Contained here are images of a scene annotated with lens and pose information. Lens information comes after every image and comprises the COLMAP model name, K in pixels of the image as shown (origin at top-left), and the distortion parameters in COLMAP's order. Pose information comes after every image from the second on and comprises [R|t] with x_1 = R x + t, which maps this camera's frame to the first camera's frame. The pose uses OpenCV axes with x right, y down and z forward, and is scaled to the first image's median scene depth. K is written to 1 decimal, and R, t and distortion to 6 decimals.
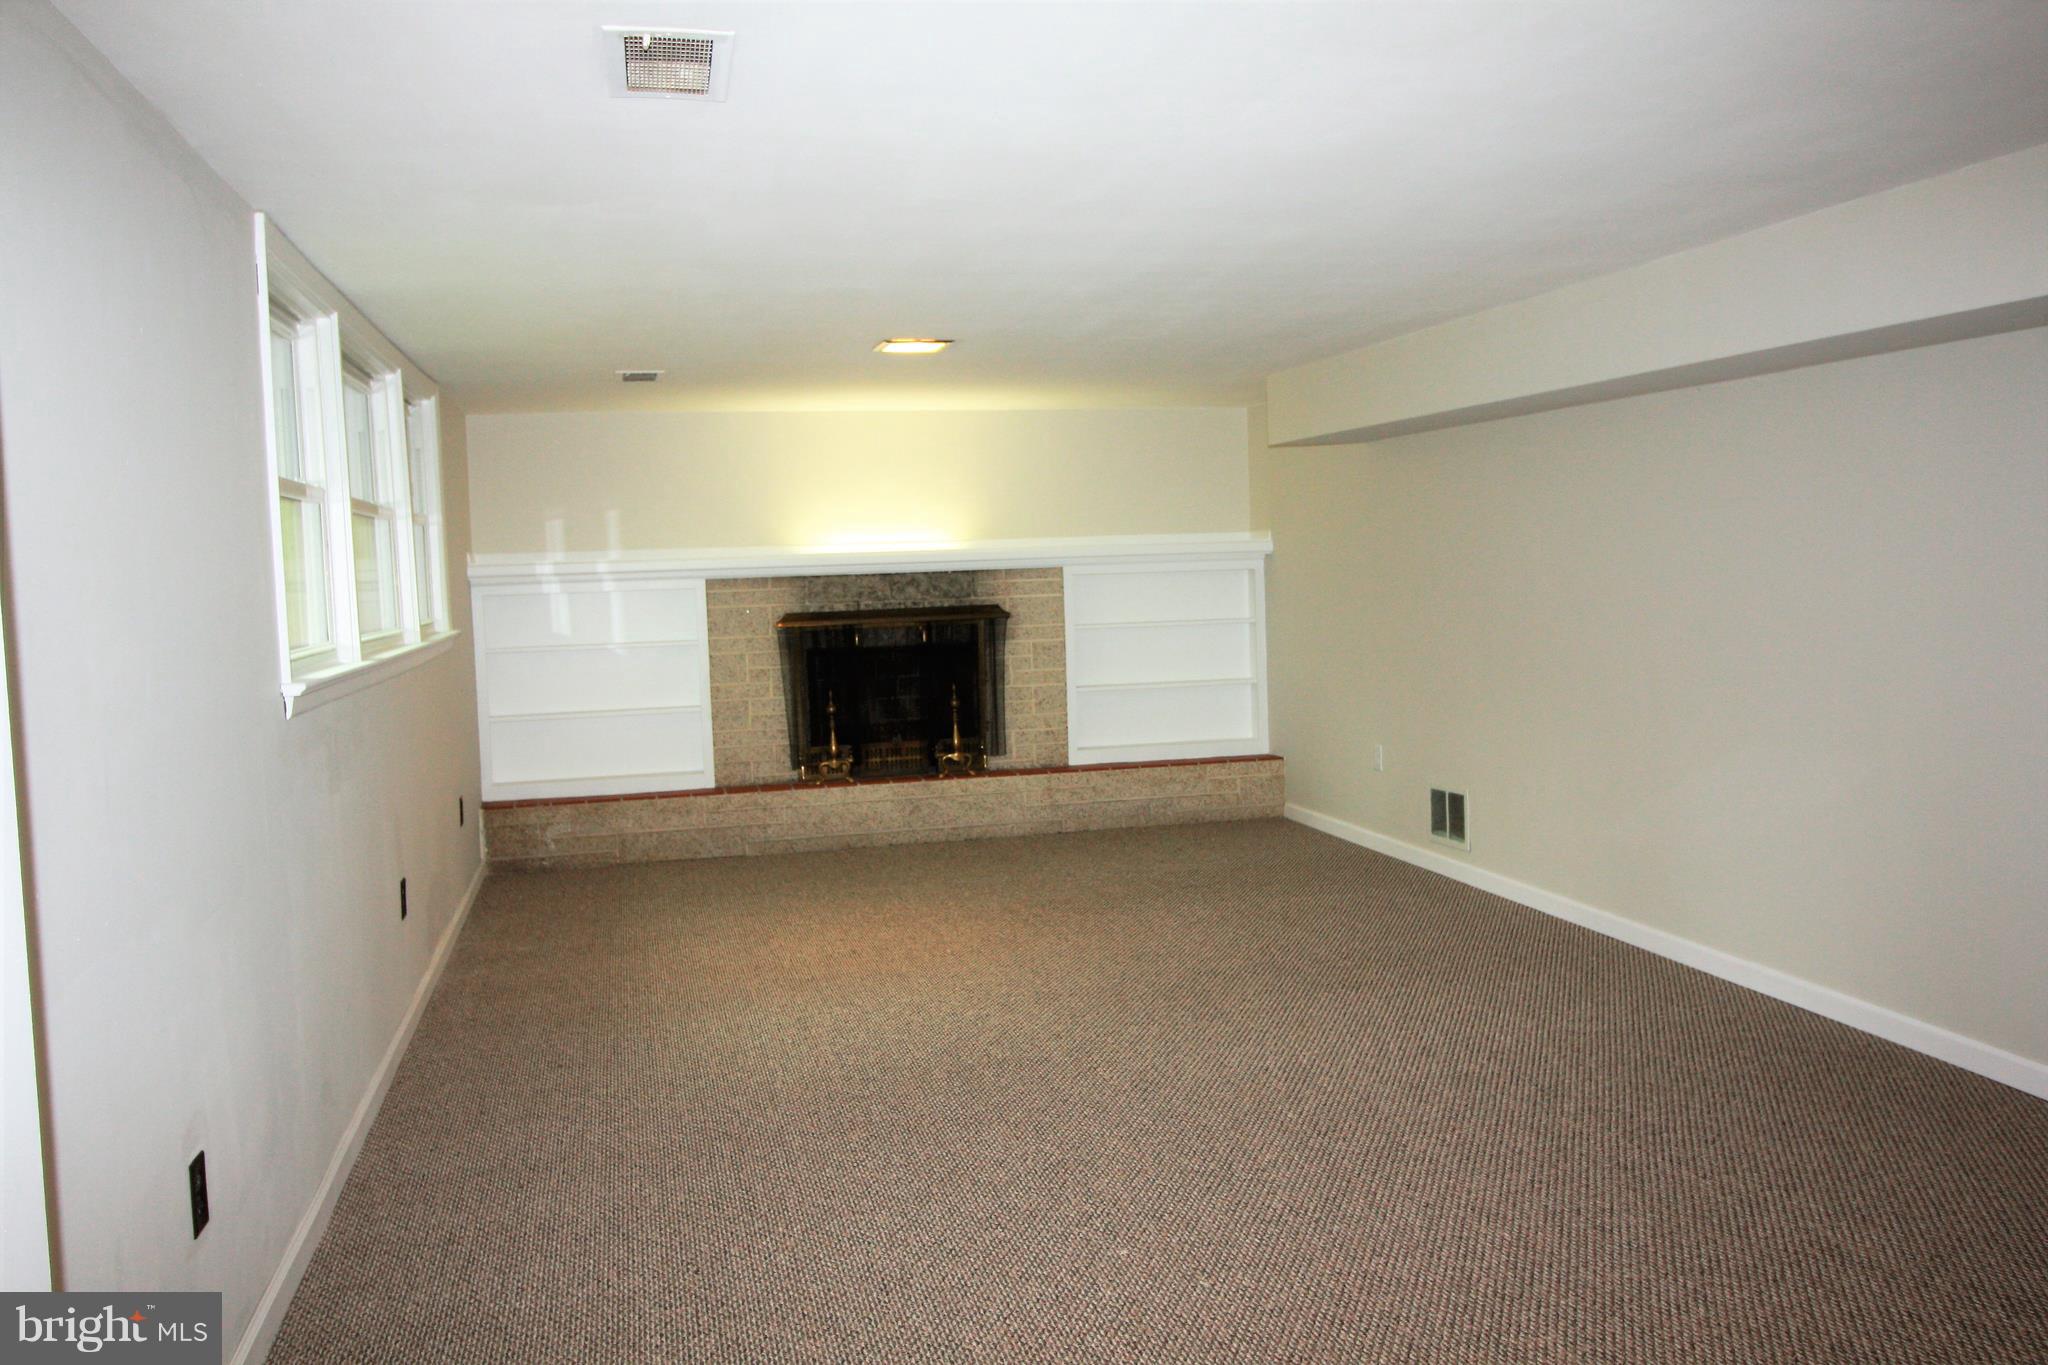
lens RADIAL K [[1615.2, 0, 1024.3], [0, 1615.2, 676.0], [0, 0, 1]] dist [0.013230, 0.001569]
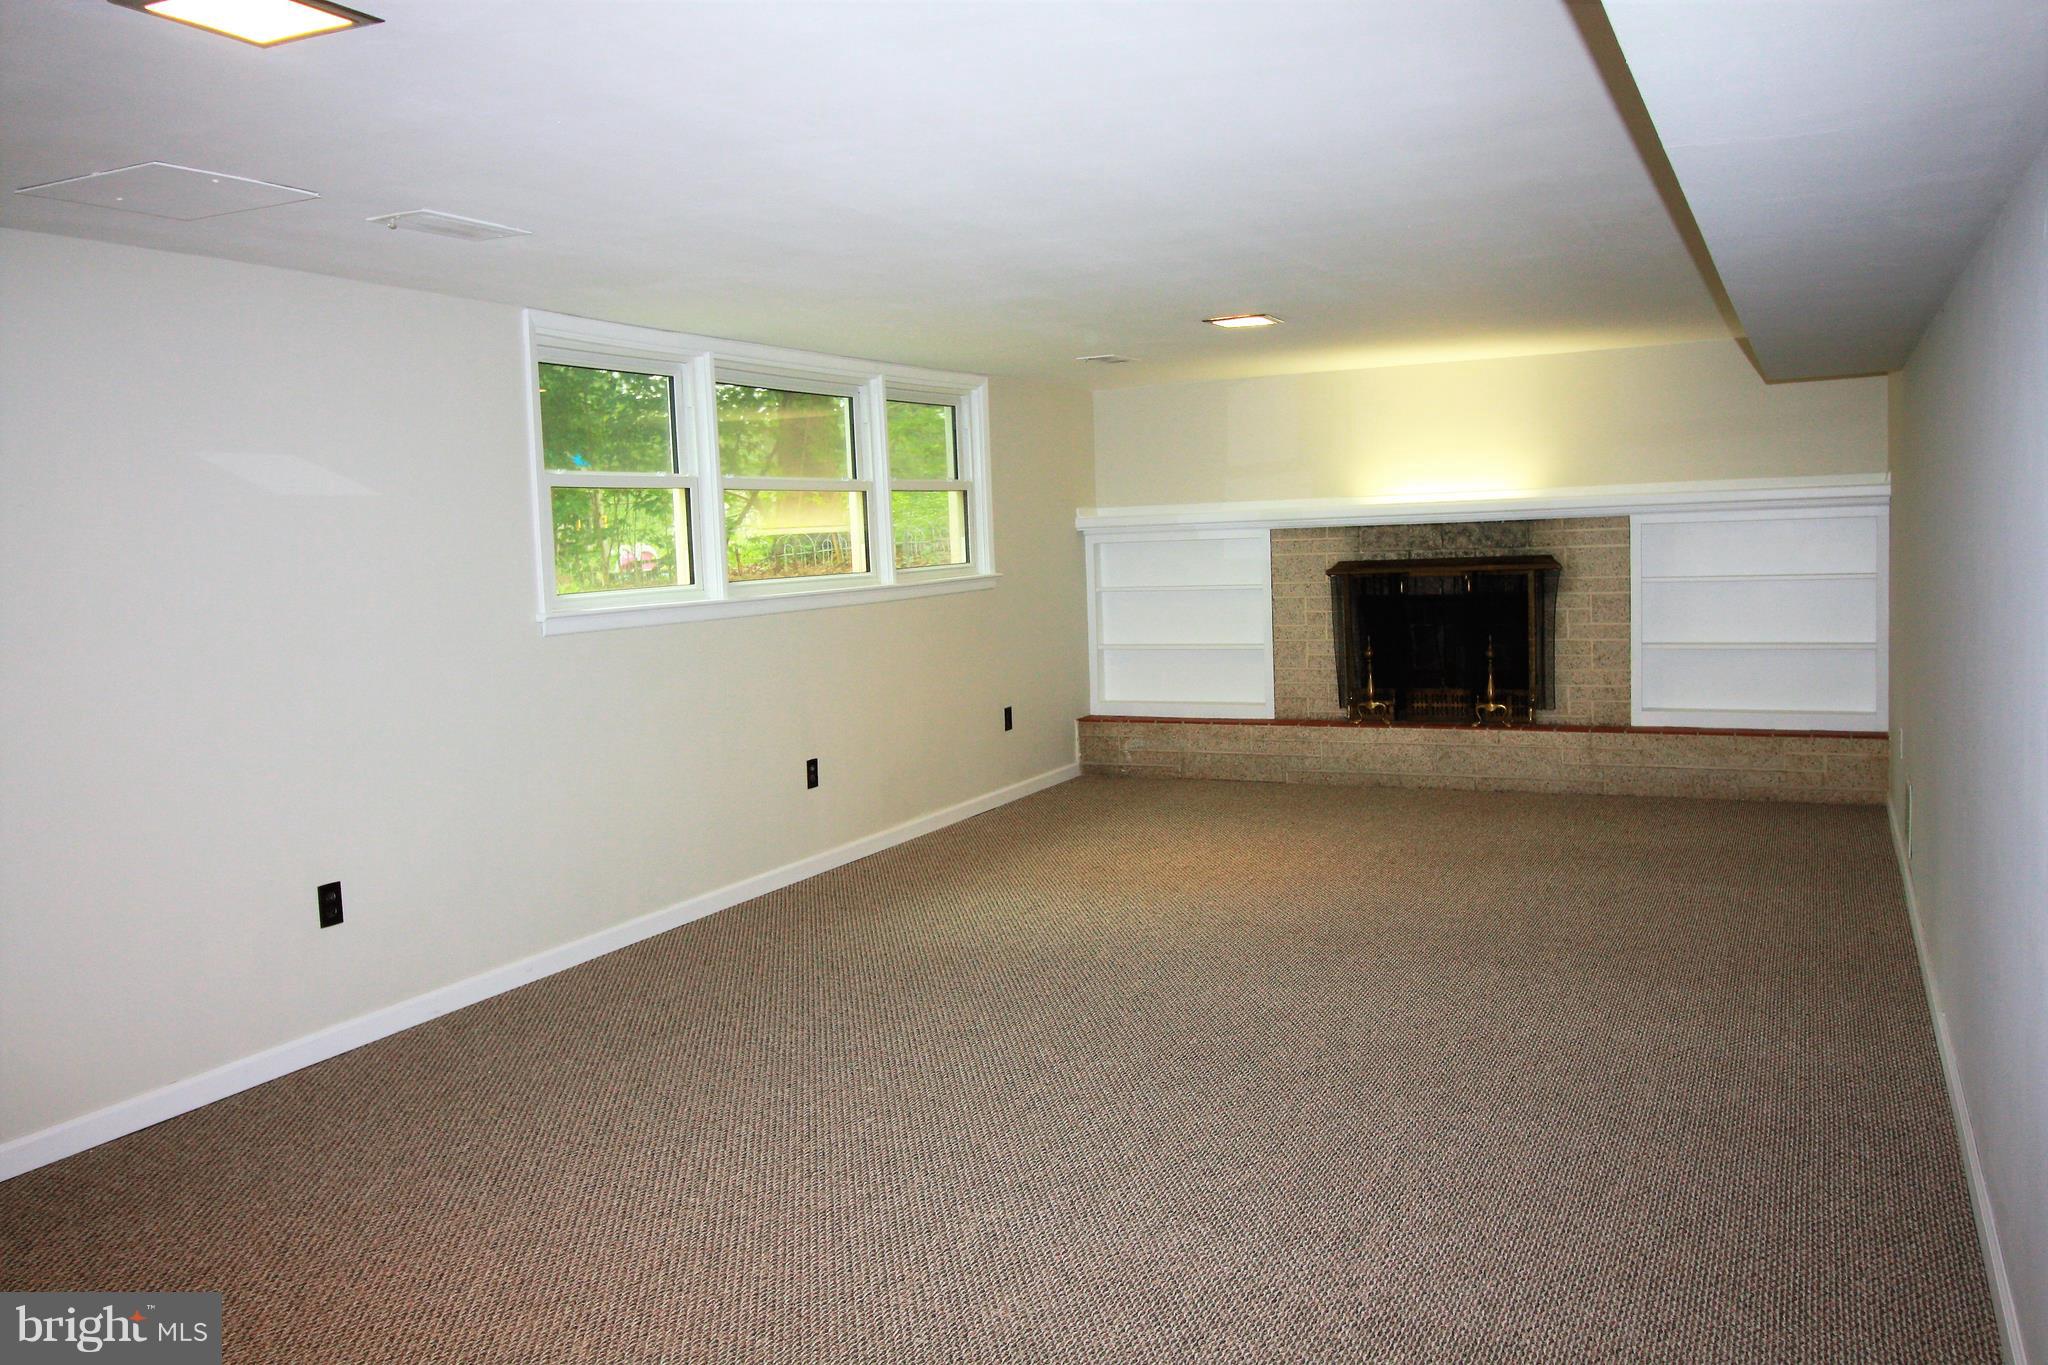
lens RADIAL K [[1615.2, 0, 1021.1], [0, 1615.2, 685.9], [0, 0, 1]] dist [0.013230, 0.001569]
pose [[0.767045, 0.065351, -0.638256, 0.373606], [-0.033103, 0.997505, 0.062352, -0.016111], [0.640739, -0.026698, 0.767295, 0.045540]]
